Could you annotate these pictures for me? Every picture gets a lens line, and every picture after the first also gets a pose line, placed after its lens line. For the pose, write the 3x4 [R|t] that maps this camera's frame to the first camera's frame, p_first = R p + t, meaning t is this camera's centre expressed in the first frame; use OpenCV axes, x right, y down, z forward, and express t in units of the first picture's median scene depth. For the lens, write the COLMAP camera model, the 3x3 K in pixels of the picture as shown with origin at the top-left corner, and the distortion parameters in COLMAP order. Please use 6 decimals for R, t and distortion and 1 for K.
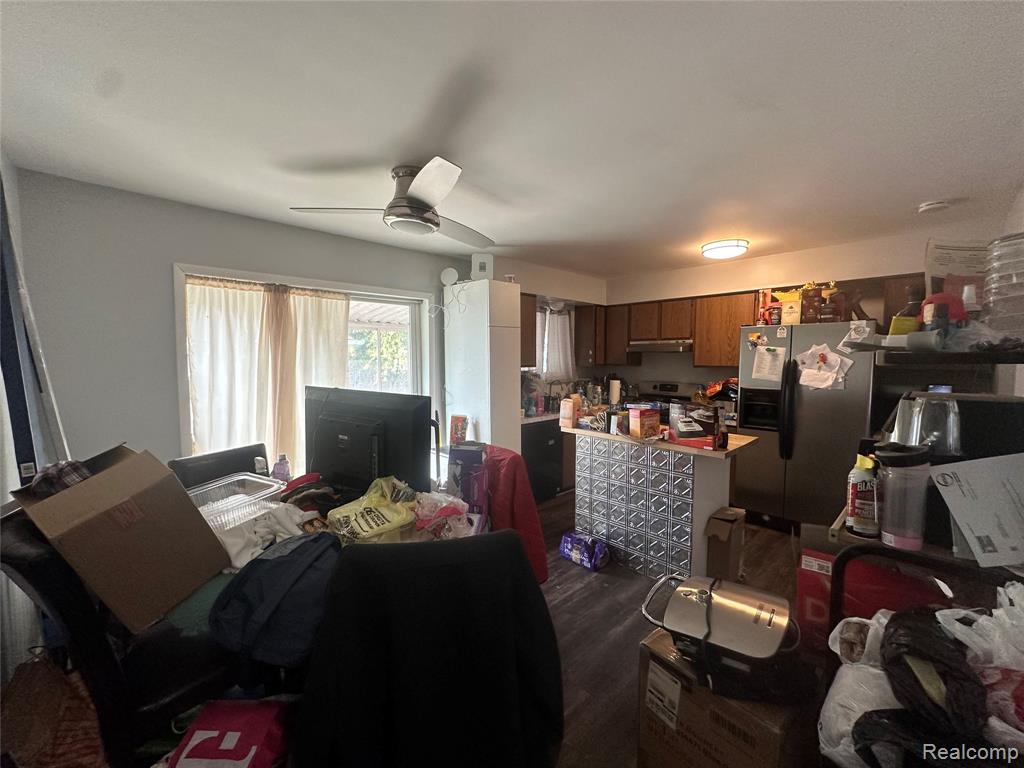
lens RADIAL K [[410.1, 0, 512.4], [0, 410.1, 383.8], [0, 0, 1]] dist [0.001389, 0.000598]
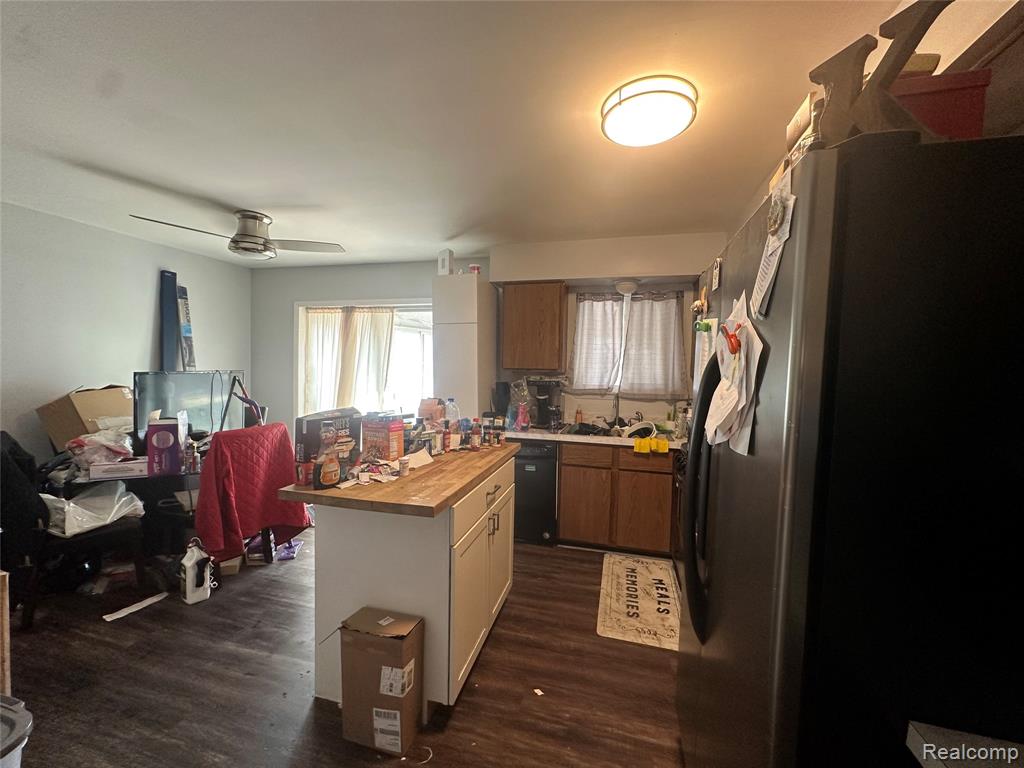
lens RADIAL K [[410.1, 0, 512.7], [0, 410.1, 388.1], [0, 0, 1]] dist [0.001389, 0.000598]
pose [[0.493384, 0.064762, -0.867397, 0.915761], [-0.074599, 0.996701, 0.031983, -0.037629], [0.866607, 0.048927, 0.496587, 0.714183]]
